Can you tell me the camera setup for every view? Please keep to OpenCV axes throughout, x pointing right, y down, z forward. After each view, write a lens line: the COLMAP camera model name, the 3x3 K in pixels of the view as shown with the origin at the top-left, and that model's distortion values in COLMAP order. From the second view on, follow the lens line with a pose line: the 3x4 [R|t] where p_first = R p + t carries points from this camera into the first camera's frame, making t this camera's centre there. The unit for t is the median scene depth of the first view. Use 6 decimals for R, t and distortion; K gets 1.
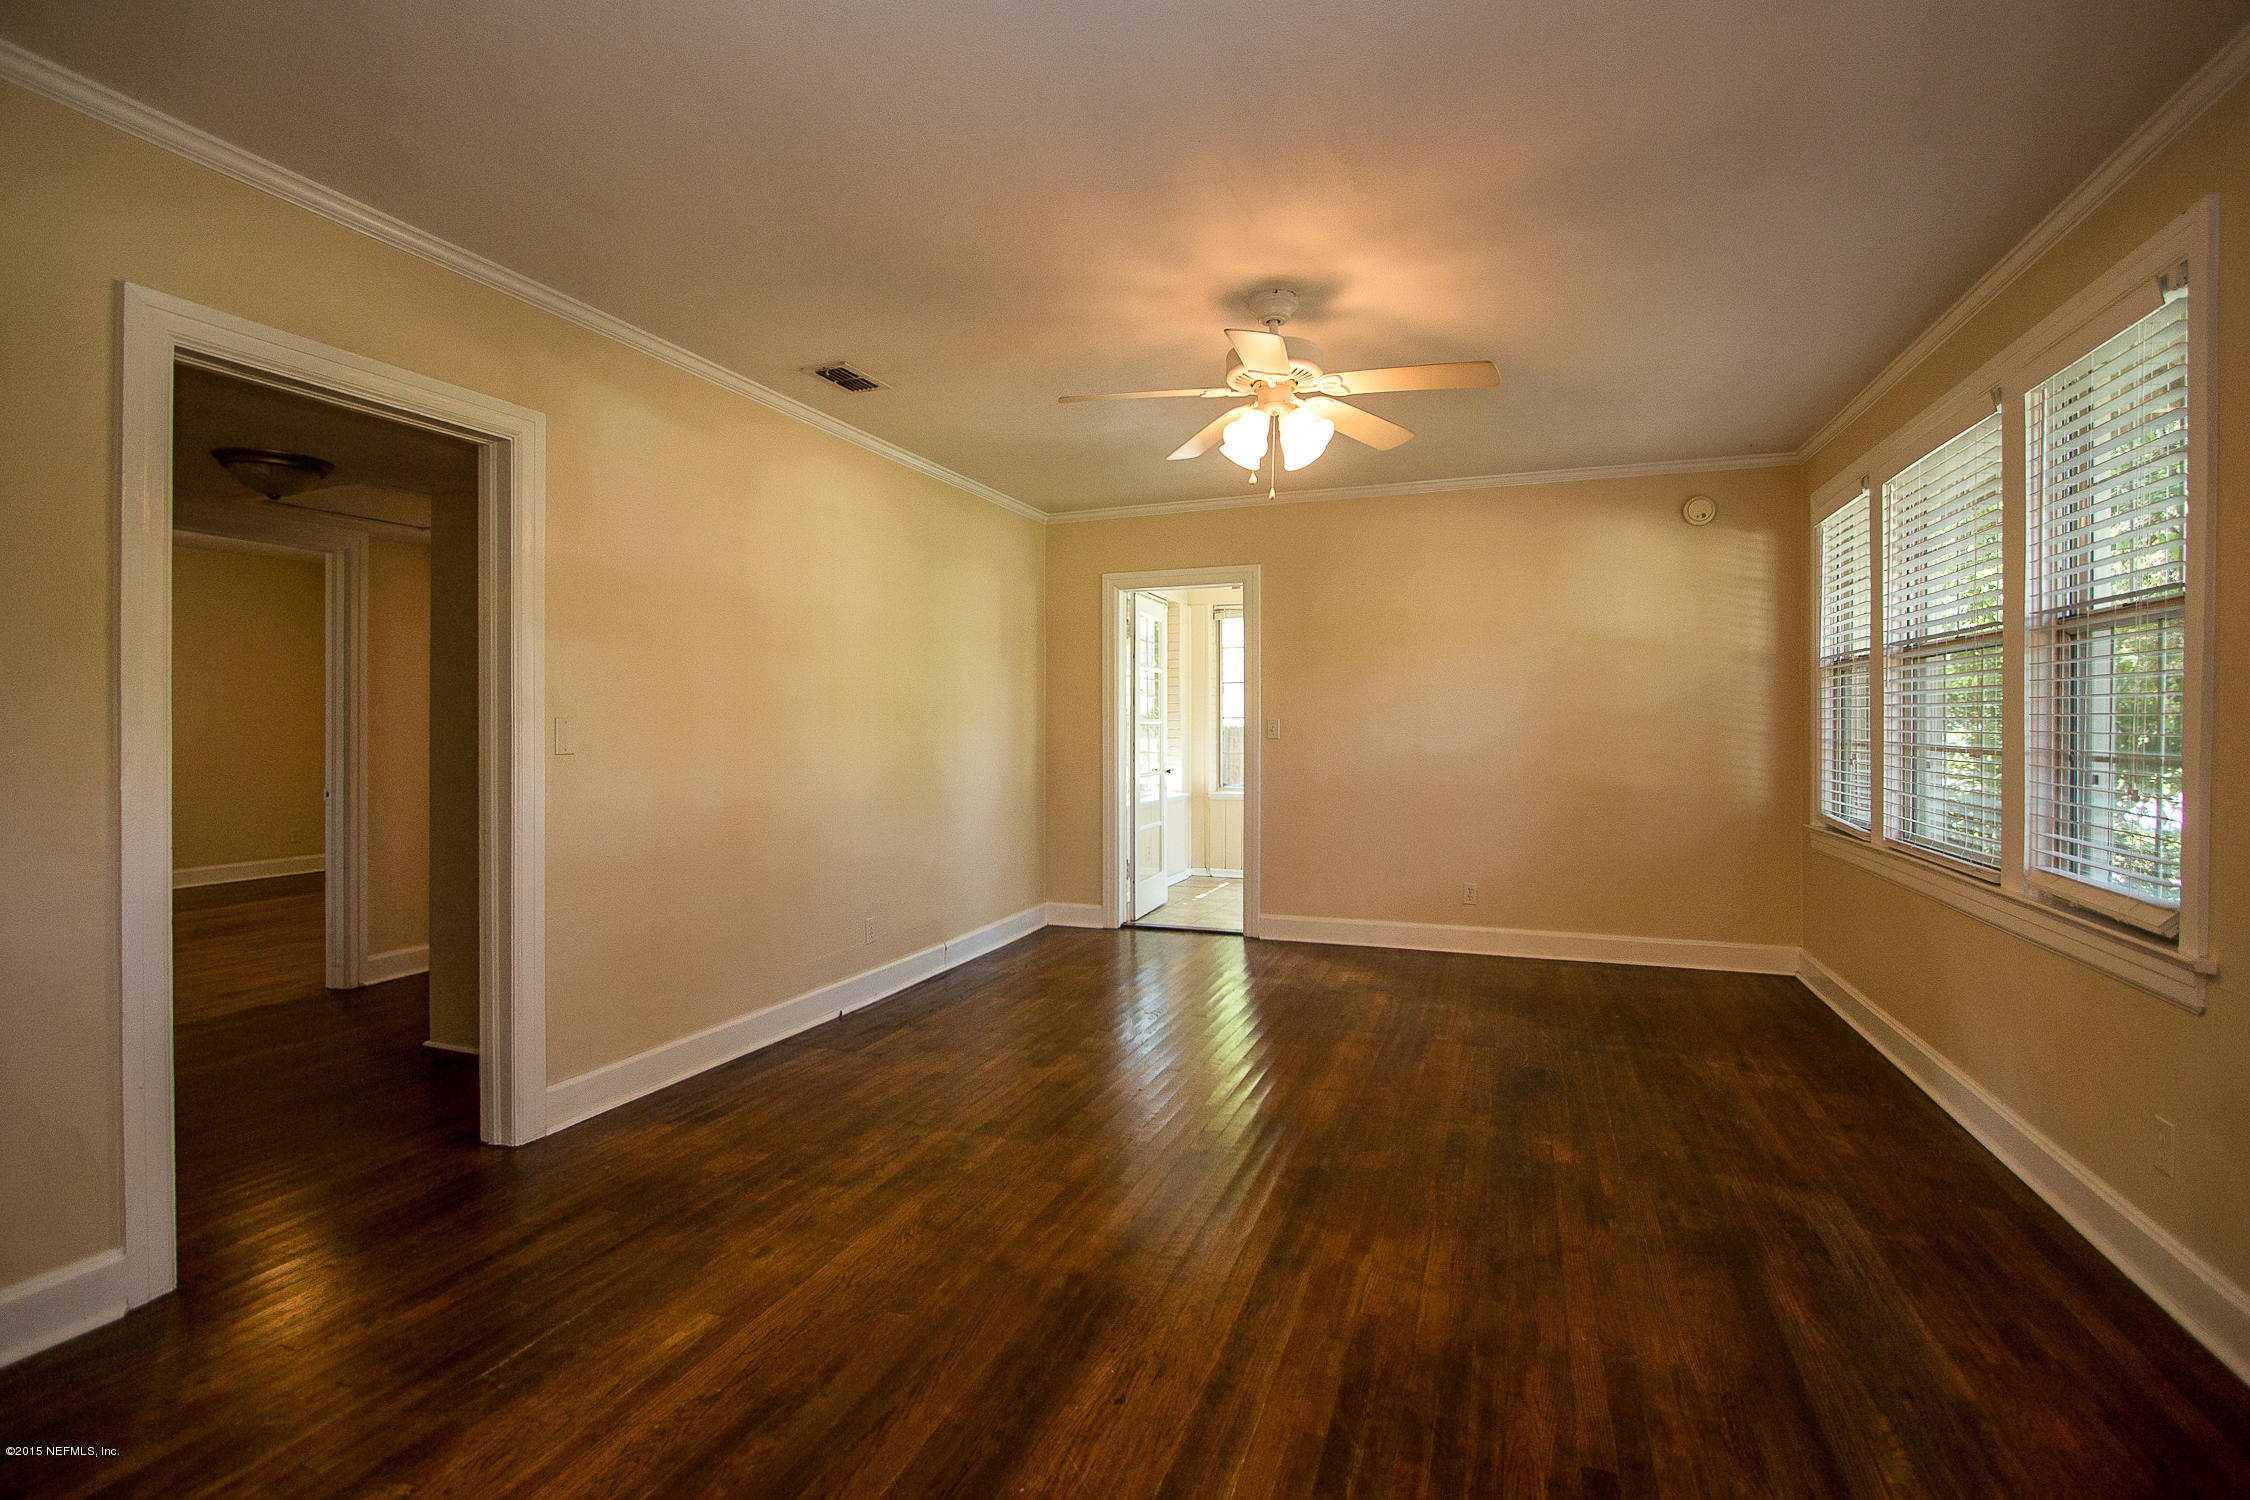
lens RADIAL K [[1052.1, 0, 1125.5], [0, 1052.1, 744.7], [0, 0, 1]] dist [-0.016474, 0.000524]
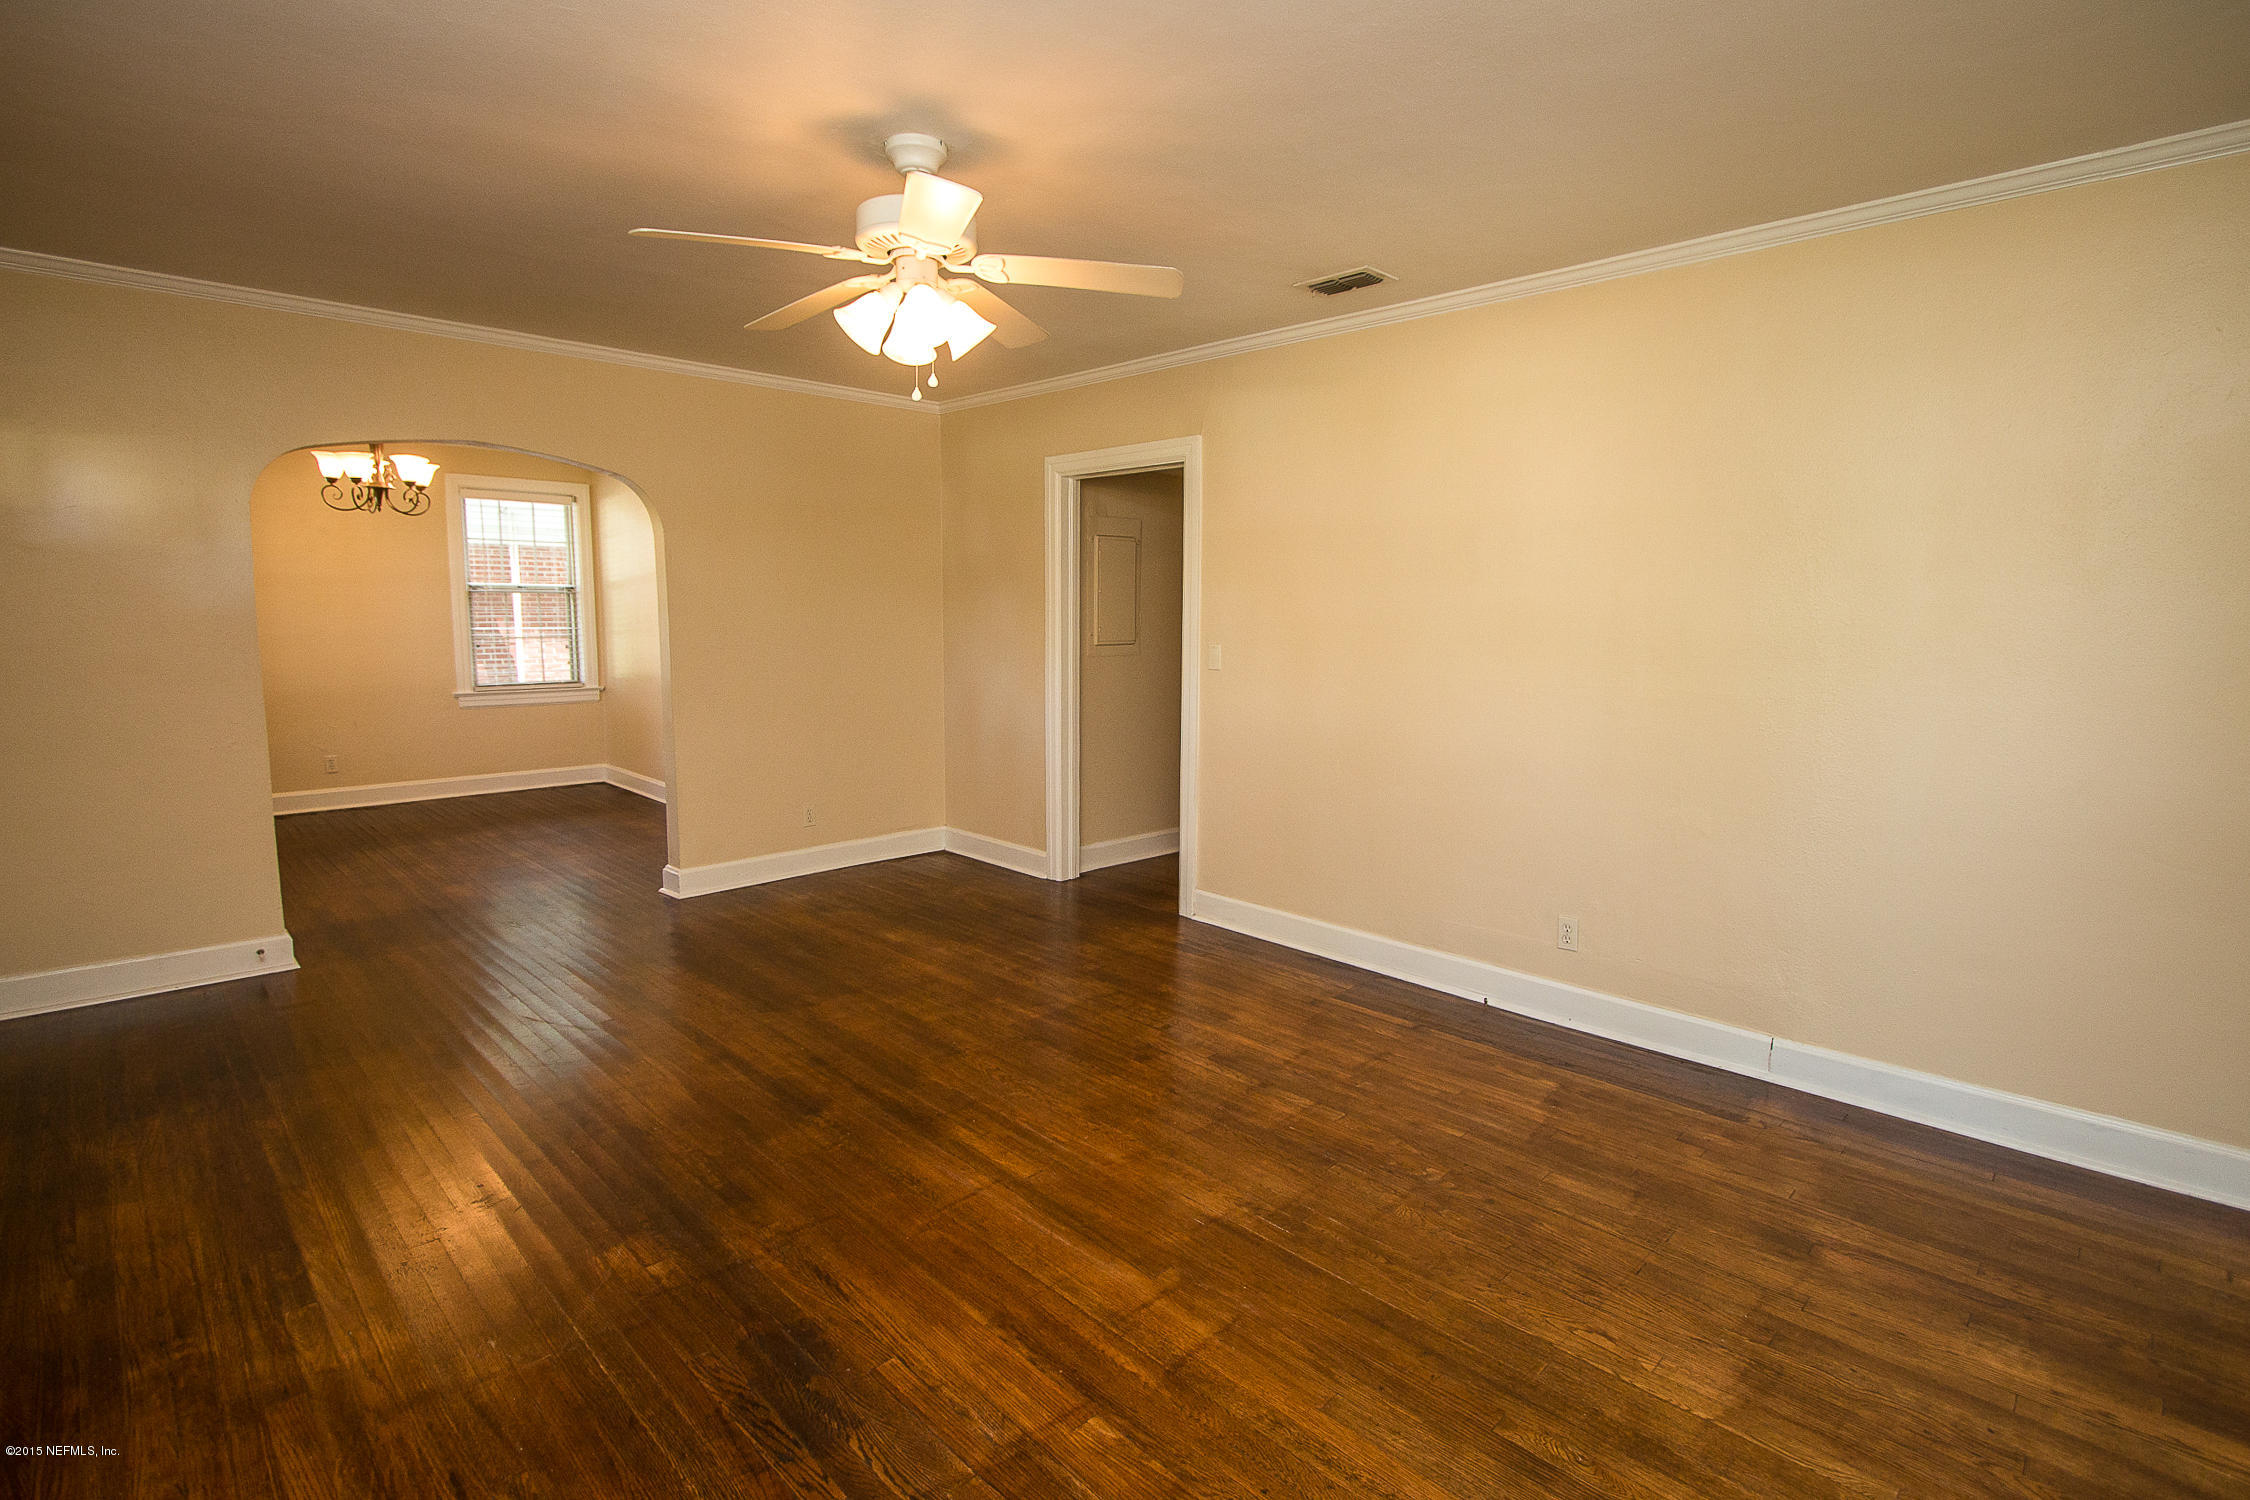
lens RADIAL K [[1052.1, 0, 1112.4], [0, 1052.1, 743.6], [0, 0, 1]] dist [-0.016474, 0.000524]
pose [[-0.420696, 0.111183, -0.900363, 0.778786], [-0.020990, 0.991003, 0.132184, -0.074489], [0.906959, 0.074508, -0.414577, 1.379595]]
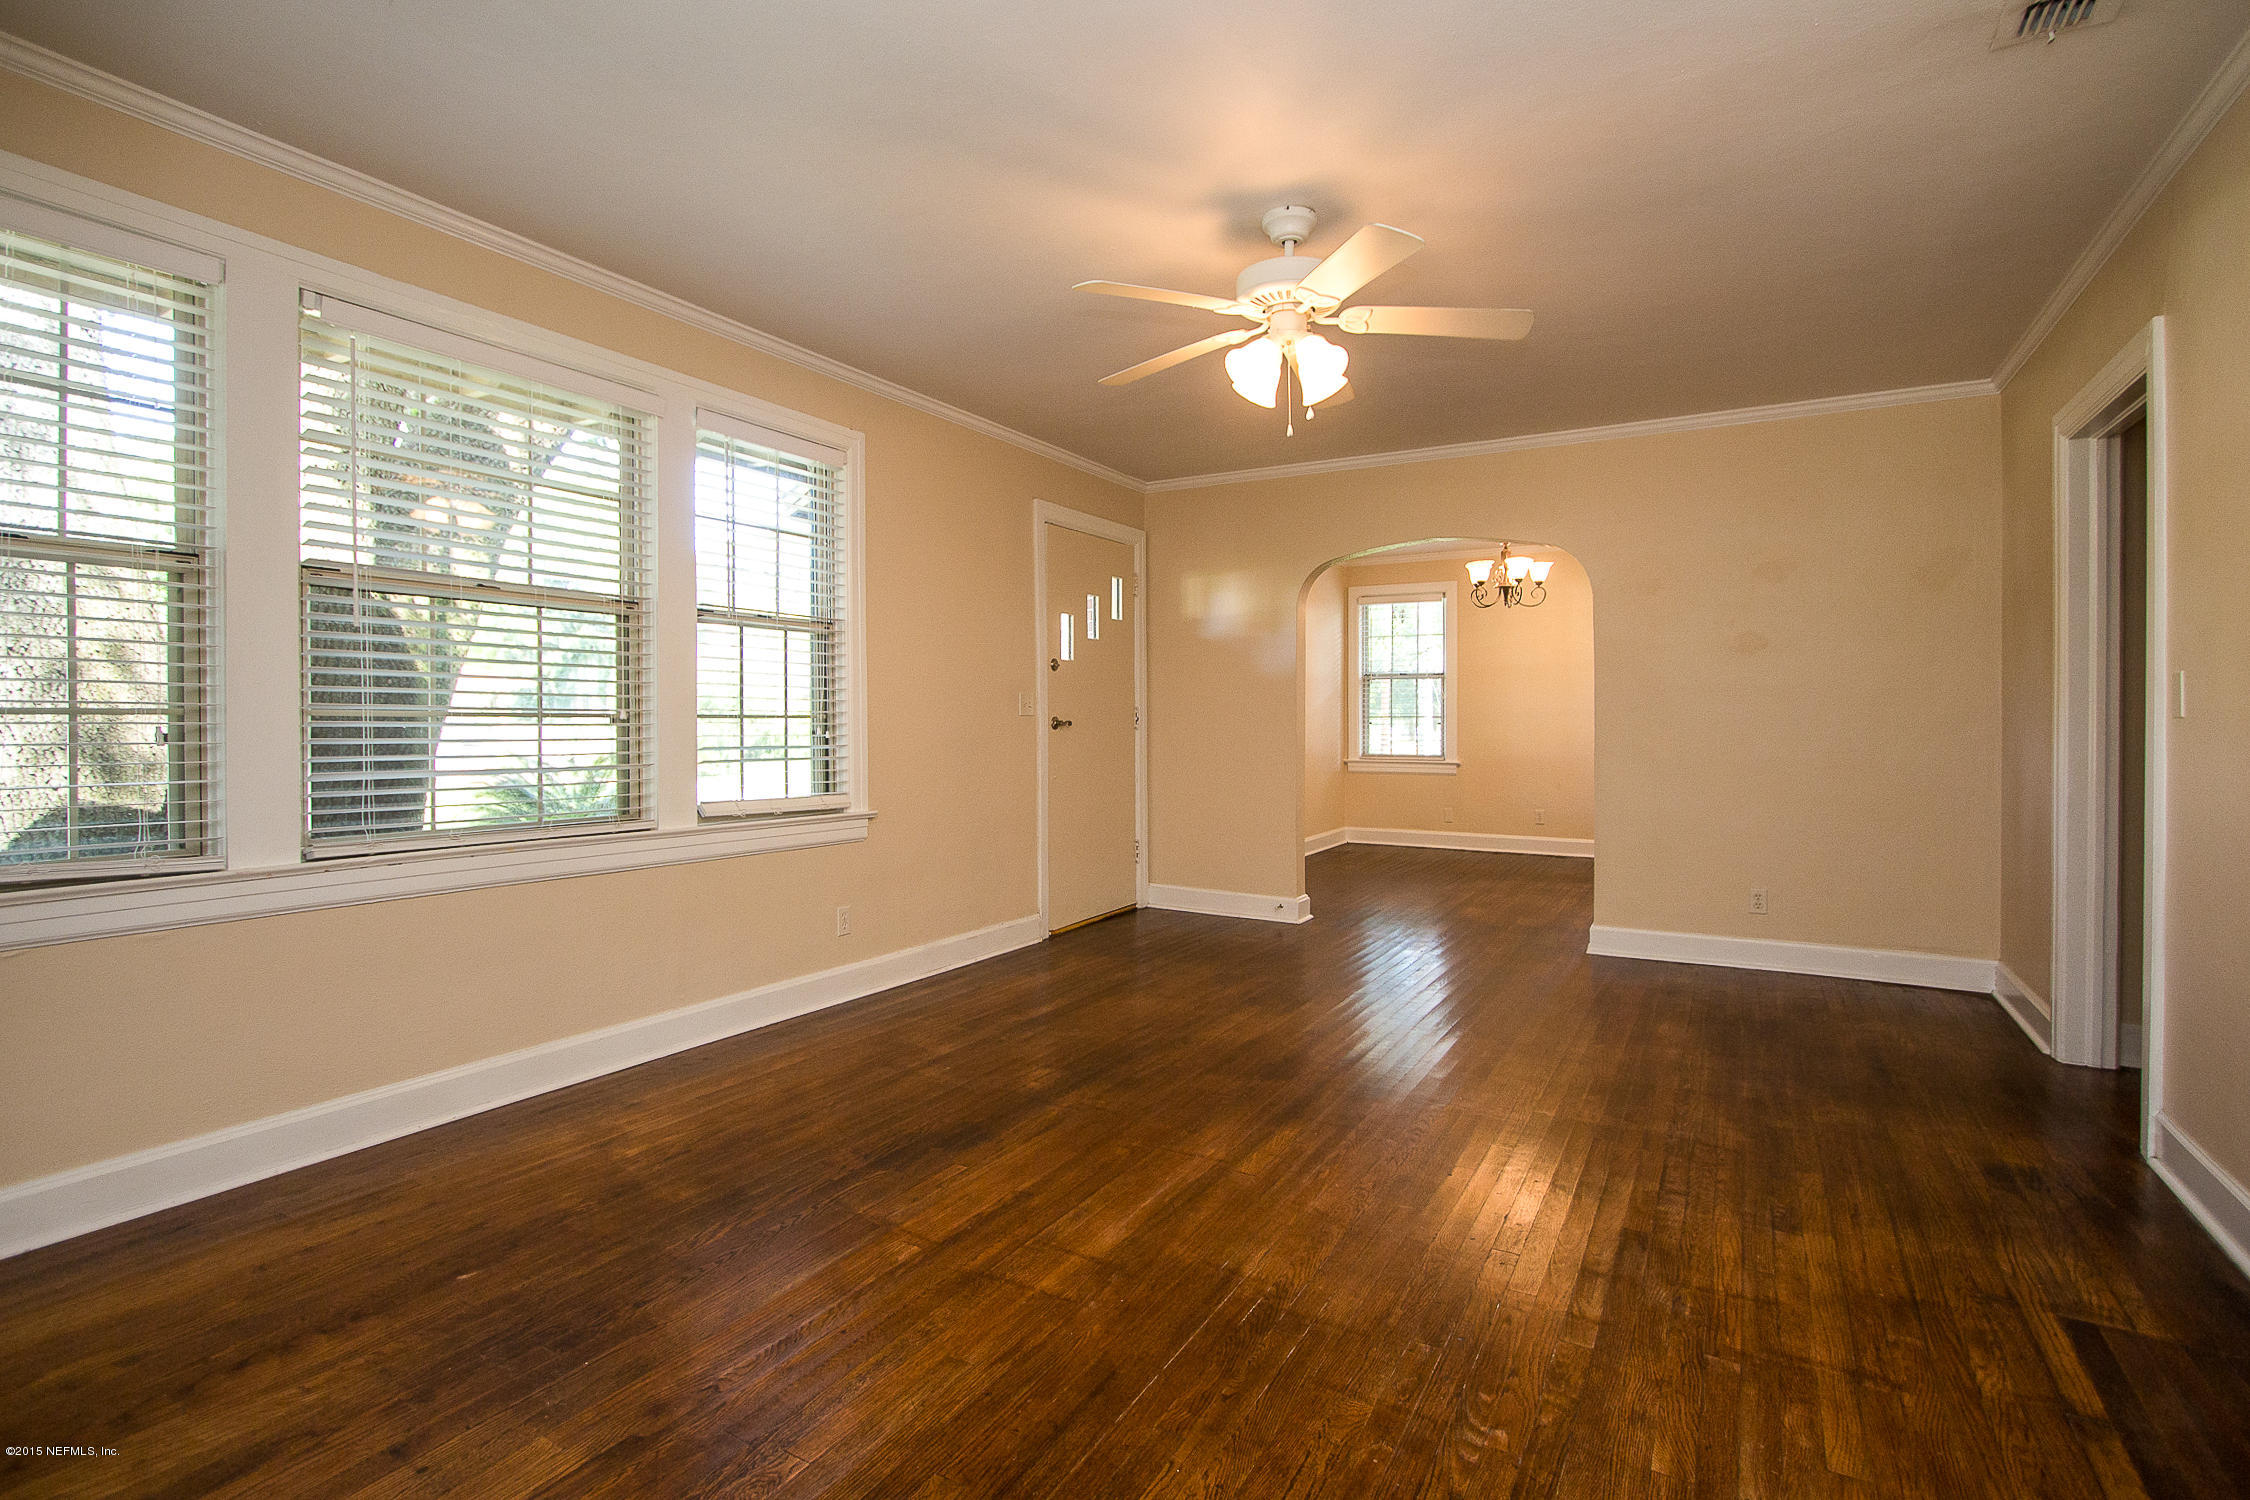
lens RADIAL K [[1052.1, 0, 1144.2], [0, 1052.1, 733.9], [0, 0, 1]] dist [-0.016474, 0.000524]
pose [[-0.987664, -0.002881, 0.156559, 0.113078], [0.001478, 0.999615, 0.027724, -0.000380], [-0.156579, 0.027613, -0.987279, 1.779402]]
